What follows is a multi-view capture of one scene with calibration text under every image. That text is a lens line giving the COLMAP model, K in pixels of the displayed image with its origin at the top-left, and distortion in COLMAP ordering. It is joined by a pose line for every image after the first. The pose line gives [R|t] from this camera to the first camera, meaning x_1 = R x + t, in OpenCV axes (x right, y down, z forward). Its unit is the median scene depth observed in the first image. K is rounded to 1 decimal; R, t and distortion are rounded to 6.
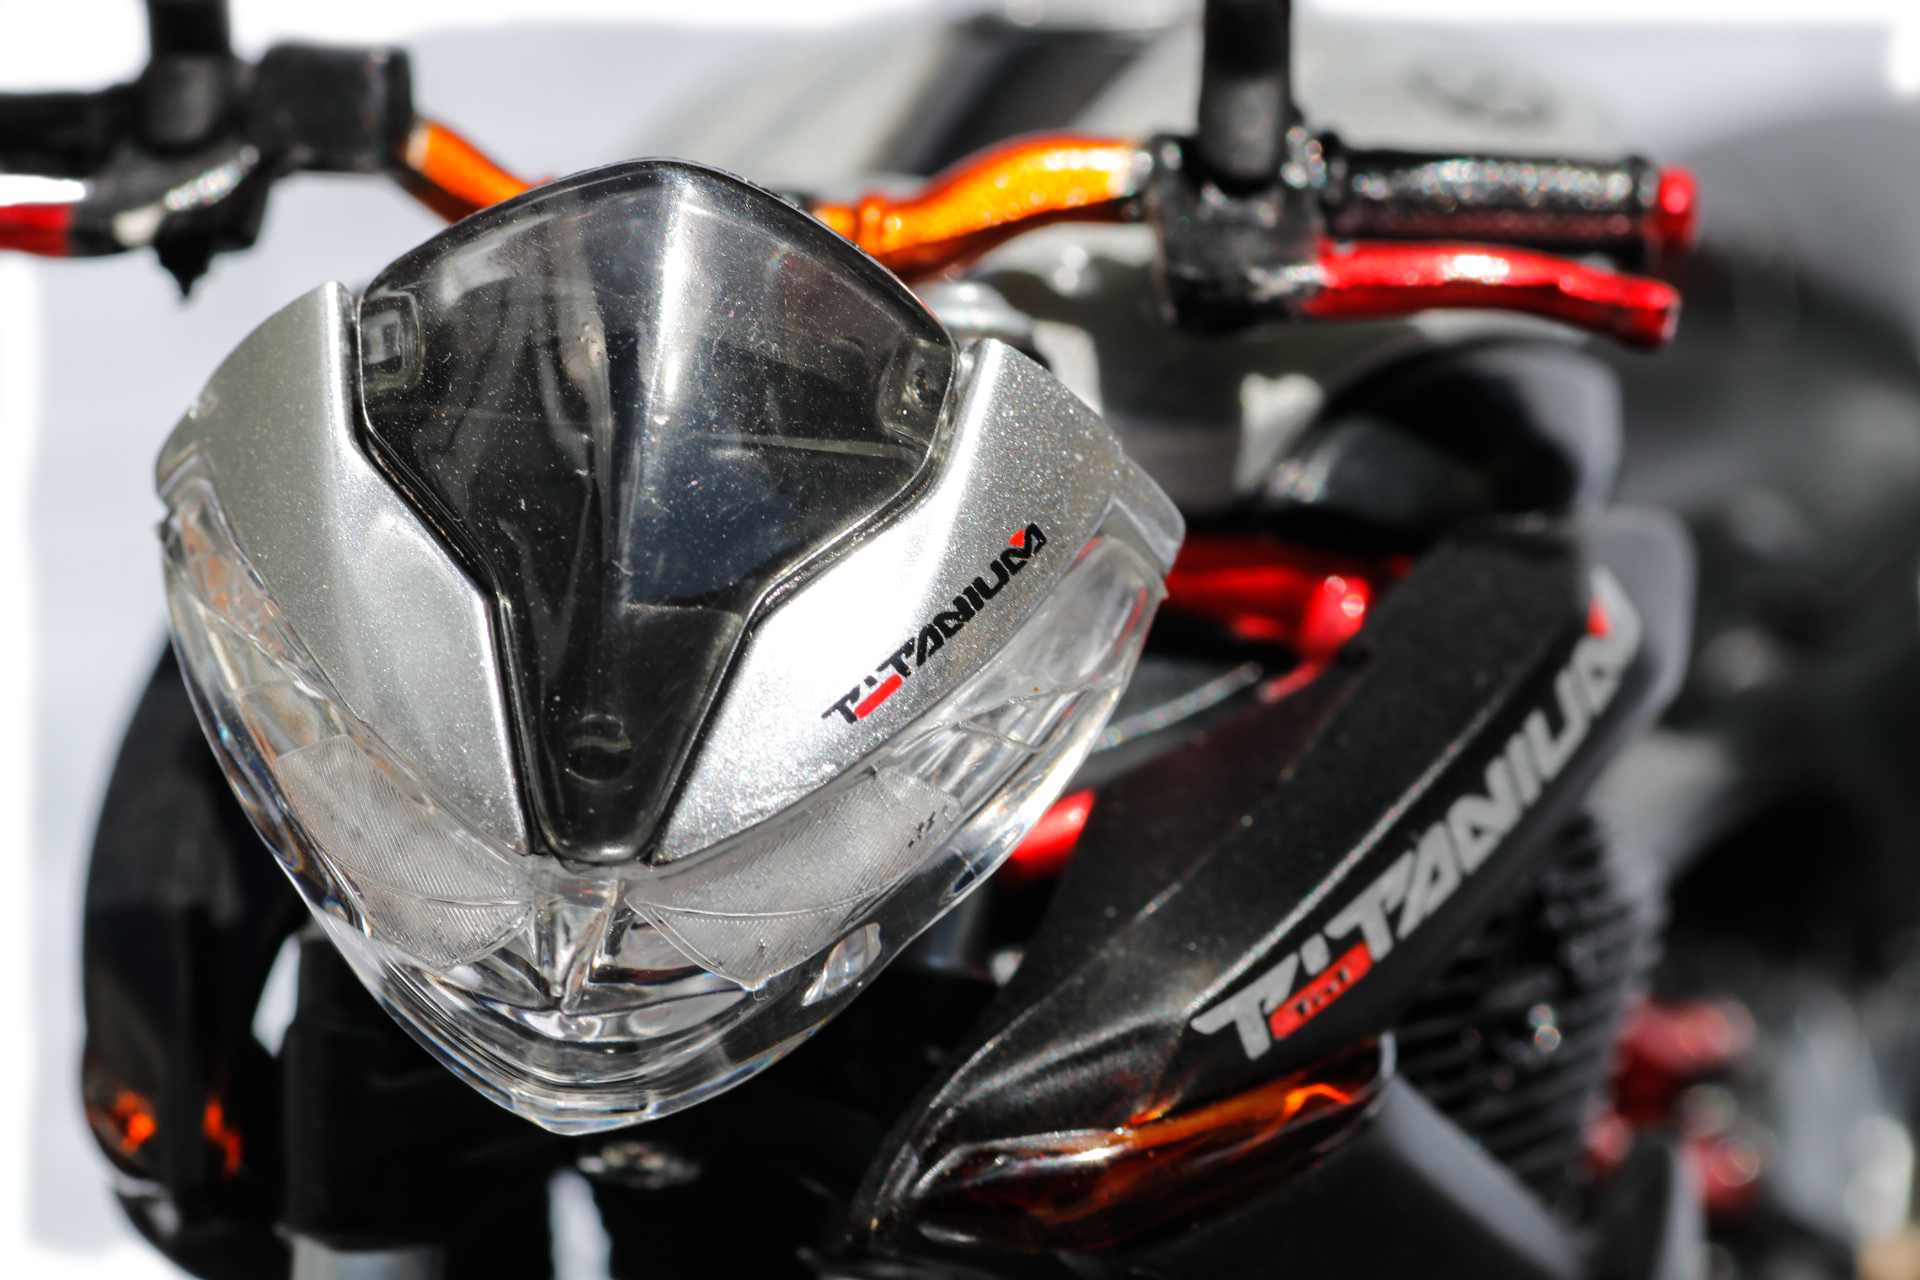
lens RADIAL K [[8295.4, 0, 960.0], [0, 8295.4, 640.0], [0, 0, 1]] dist [0.128735, -0.988180]
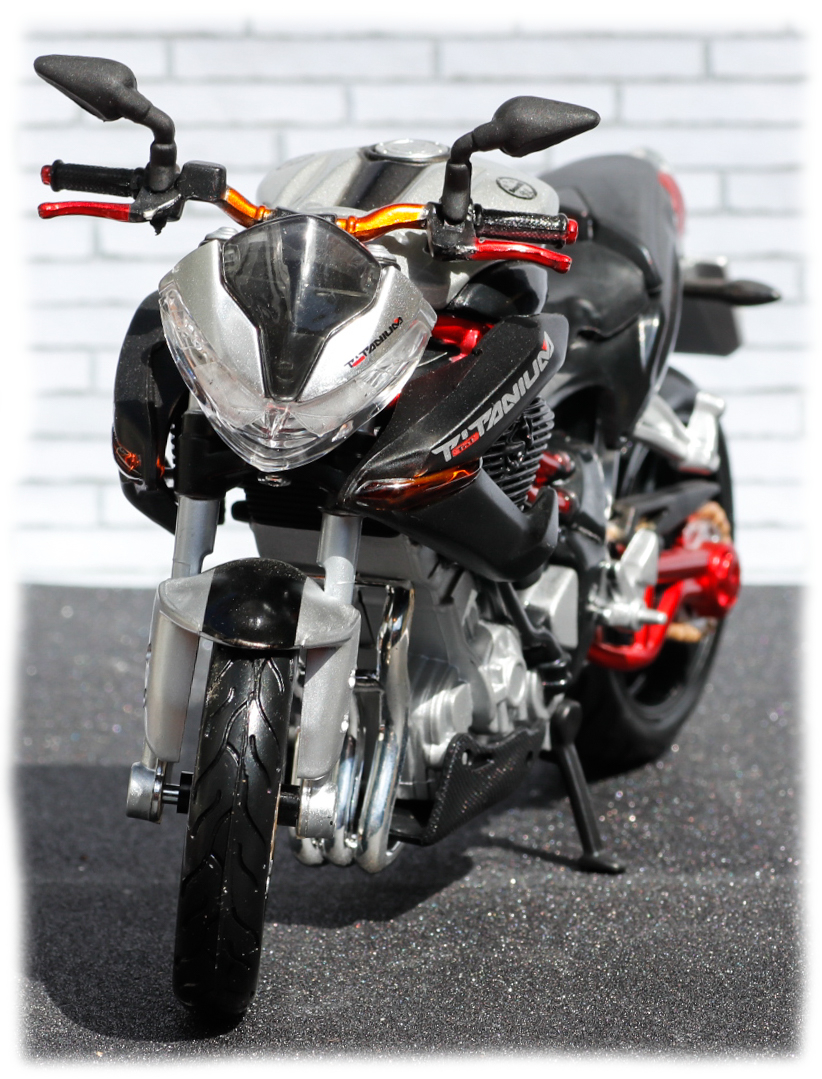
lens RADIAL K [[4655.6, 0, 411.0], [0, 4655.6, 539.5], [0, 0, 1]] dist [0.163529, 2.326468]
pose [[0.995790, 0.054507, 0.073703, -0.131471], [-0.059609, 0.995842, 0.068886, -0.057039], [-0.069641, -0.072989, 0.994898, -1.066748]]
